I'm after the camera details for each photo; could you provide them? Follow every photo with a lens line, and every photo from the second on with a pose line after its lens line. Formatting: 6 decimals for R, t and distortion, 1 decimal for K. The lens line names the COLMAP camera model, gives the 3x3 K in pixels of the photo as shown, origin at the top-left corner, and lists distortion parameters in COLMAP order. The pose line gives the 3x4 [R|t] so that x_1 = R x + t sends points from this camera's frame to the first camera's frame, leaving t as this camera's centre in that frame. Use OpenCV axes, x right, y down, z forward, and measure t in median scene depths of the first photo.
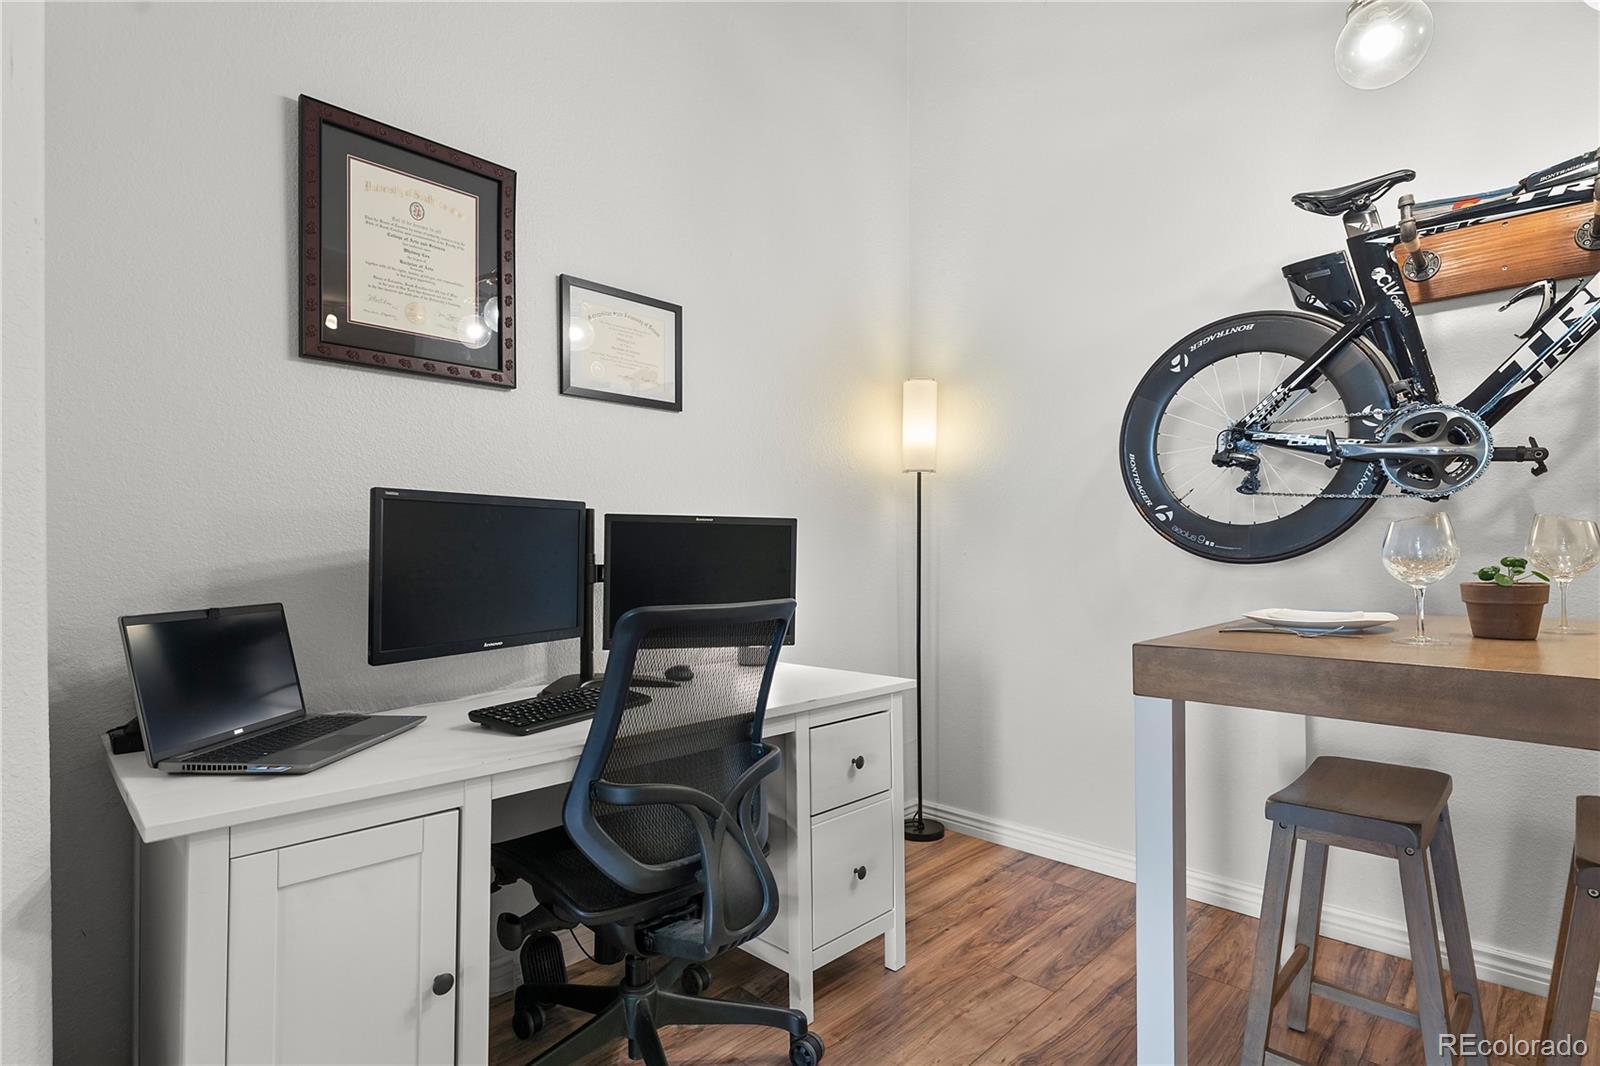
lens RADIAL K [[786.2, 0, 802.8], [0, 786.2, 552.3], [0, 0, 1]] dist [-0.001243, -0.000433]
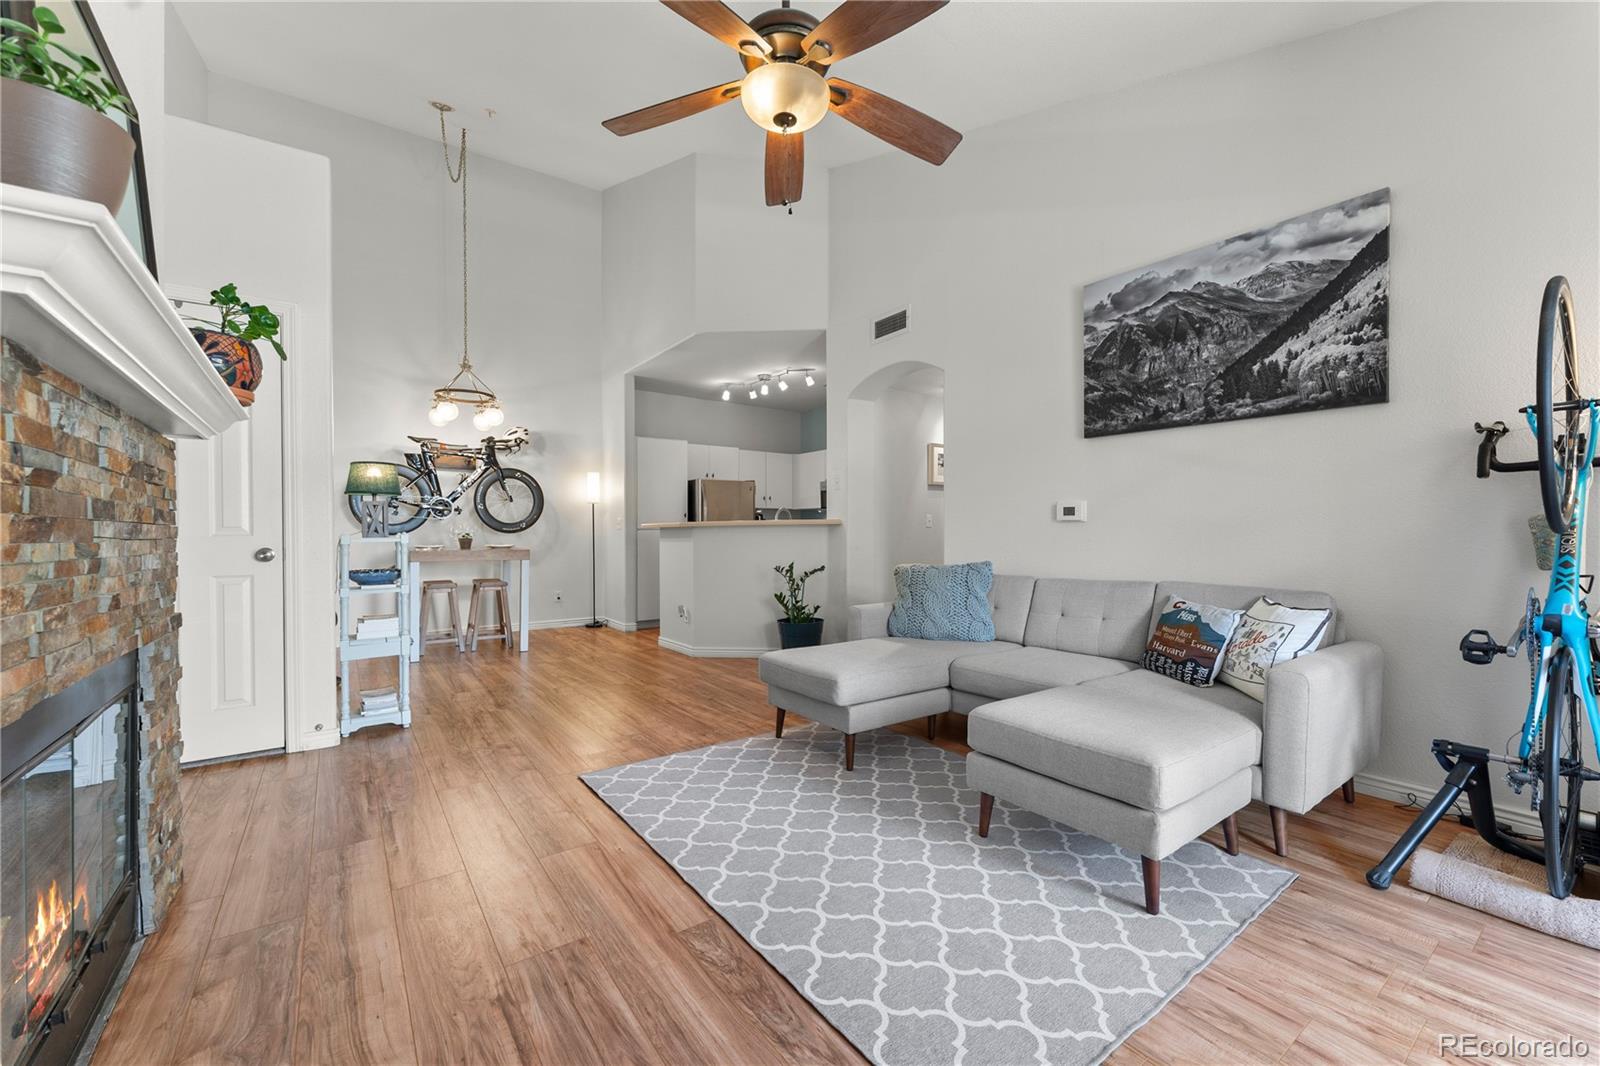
lens RADIAL K [[644.3, 0, 801.1], [0, 644.3, 535.1], [0, 0, 1]] dist [0.000317, 0.000154]
pose [[0.168823, 0.003630, 0.985640, -2.160495], [-0.004107, 0.999987, -0.002980, 0.017026], [-0.985638, -0.003545, 0.168835, -1.408386]]
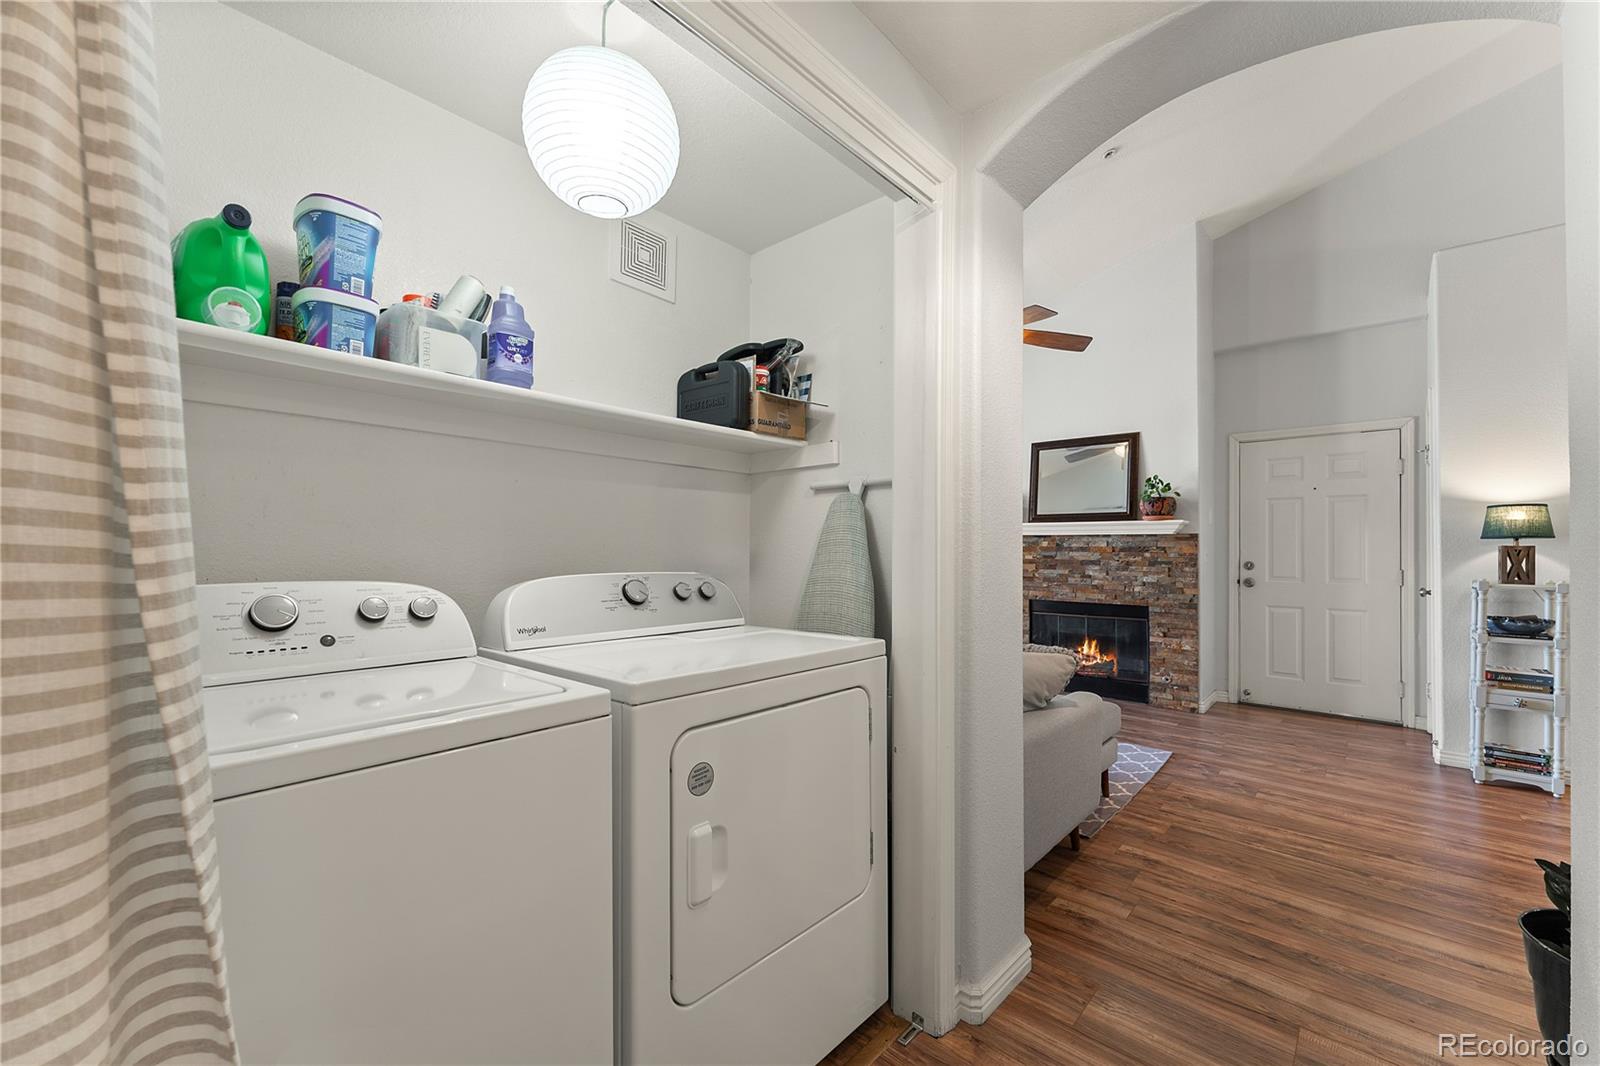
lens RADIAL K [[644.3, 0, 801.1], [0, 644.3, 535.1], [0, 0, 1]] dist [0.000317, 0.000154]
pose [[0.038533, -0.019968, -0.999058, 1.154351], [-0.000987, 0.999799, -0.020021, -0.070875], [0.999257, 0.001758, 0.038505, -1.891106]]
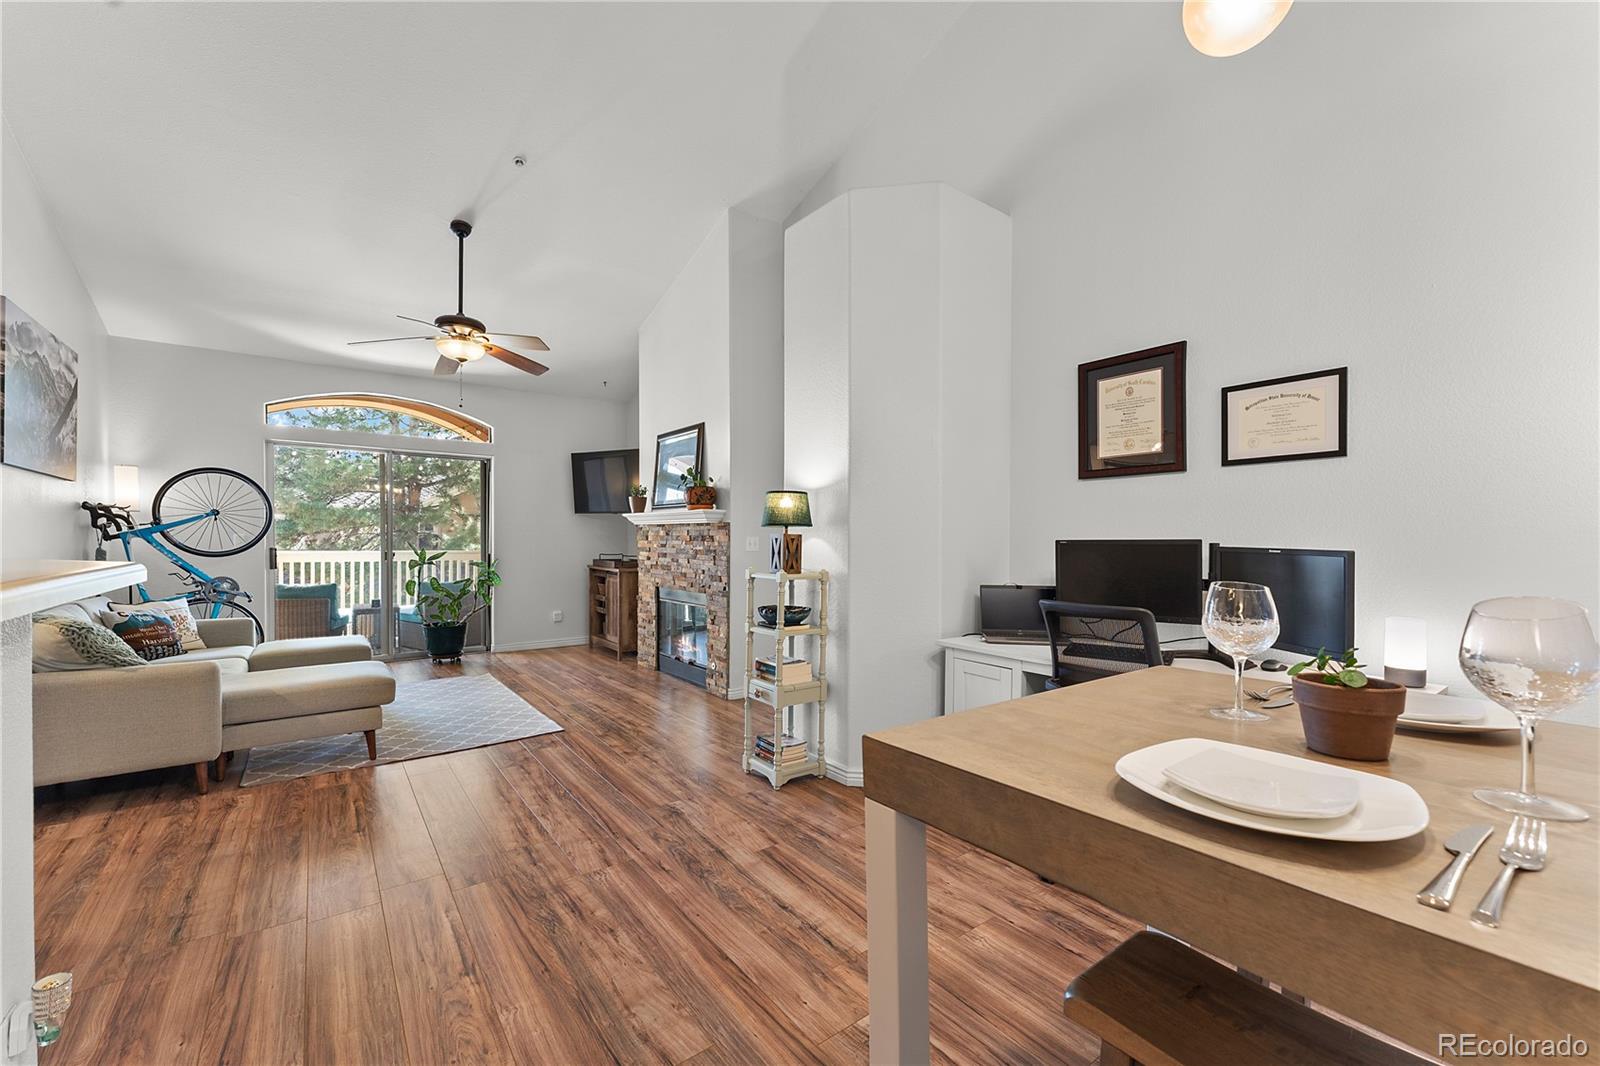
lens RADIAL K [[645.0, 0, 798.5], [0, 645.0, 547.7], [0, 0, 1]] dist [0.000562, 0.000420]
pose [[-0.150641, 0.018249, -0.988420, 1.158858], [0.001496, 0.999833, 0.018232, -0.074790], [0.988587, 0.001268, -0.150643, 0.411950]]
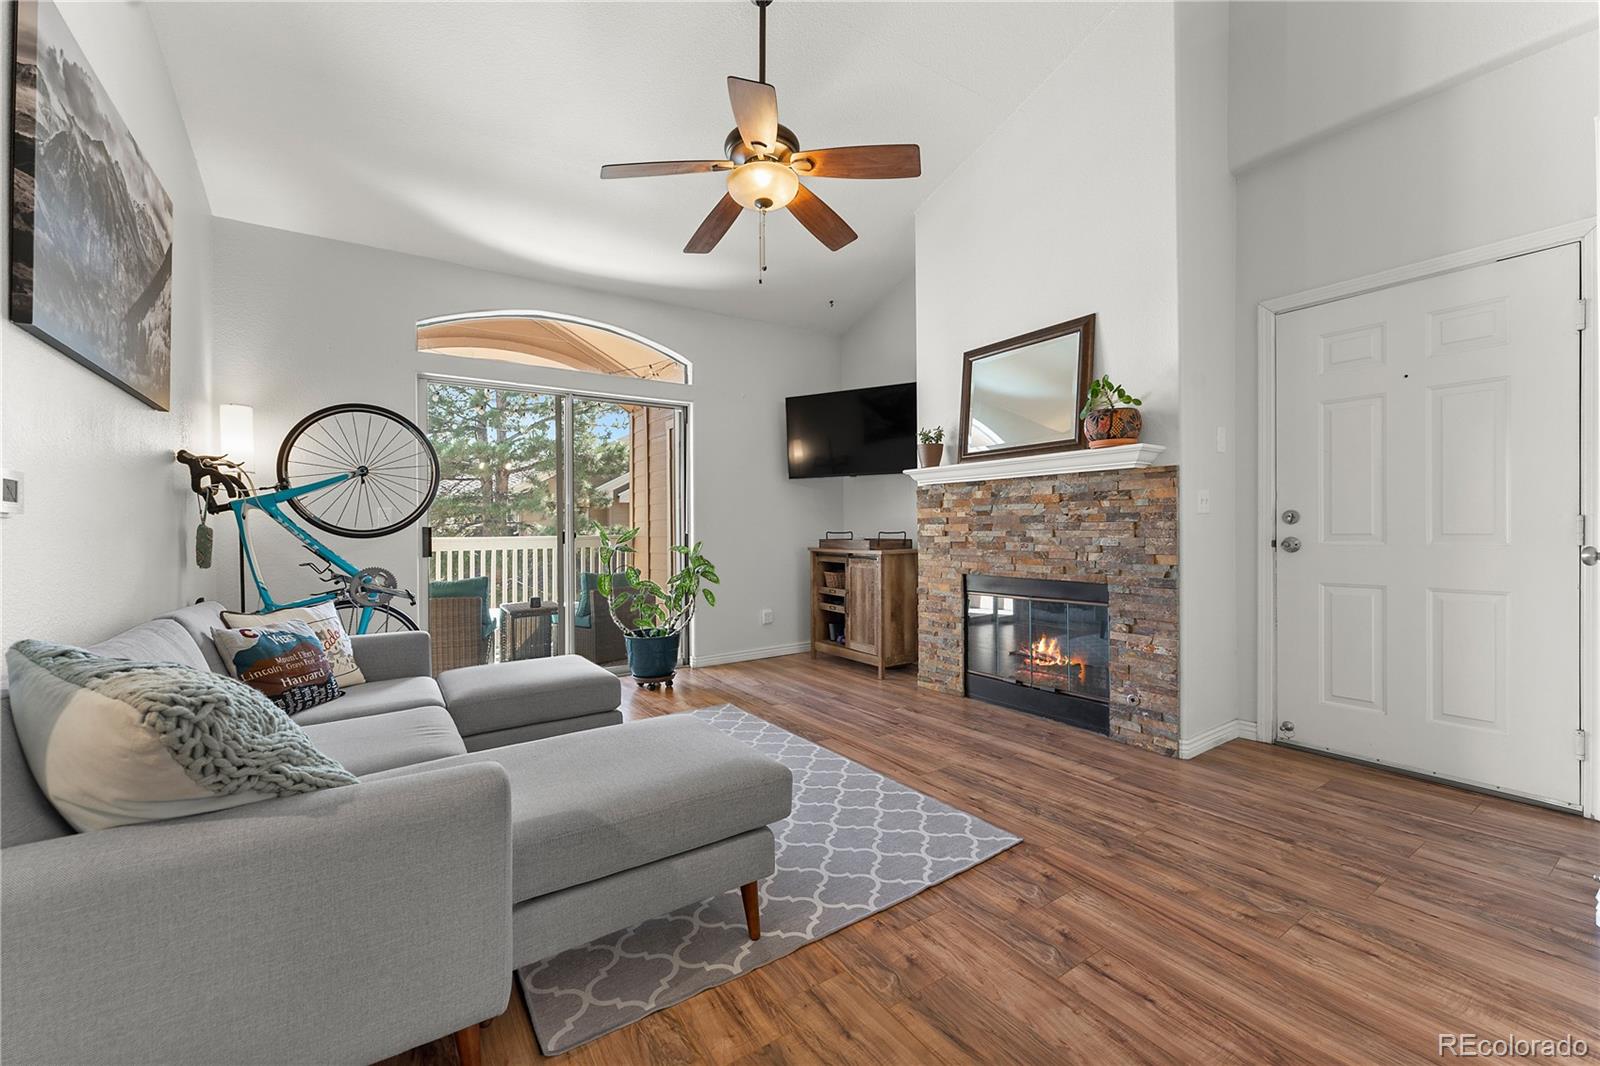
lens RADIAL K [[644.0, 0, 801.2], [0, 644.0, 525.8], [0, 0, 1]] dist [0.000948, -0.000249]
pose [[-0.207996, 0.003880, -0.978122, 0.384558], [0.020343, 0.999793, -0.000360, -0.002185], [0.977918, -0.019973, -0.208032, -0.801634]]
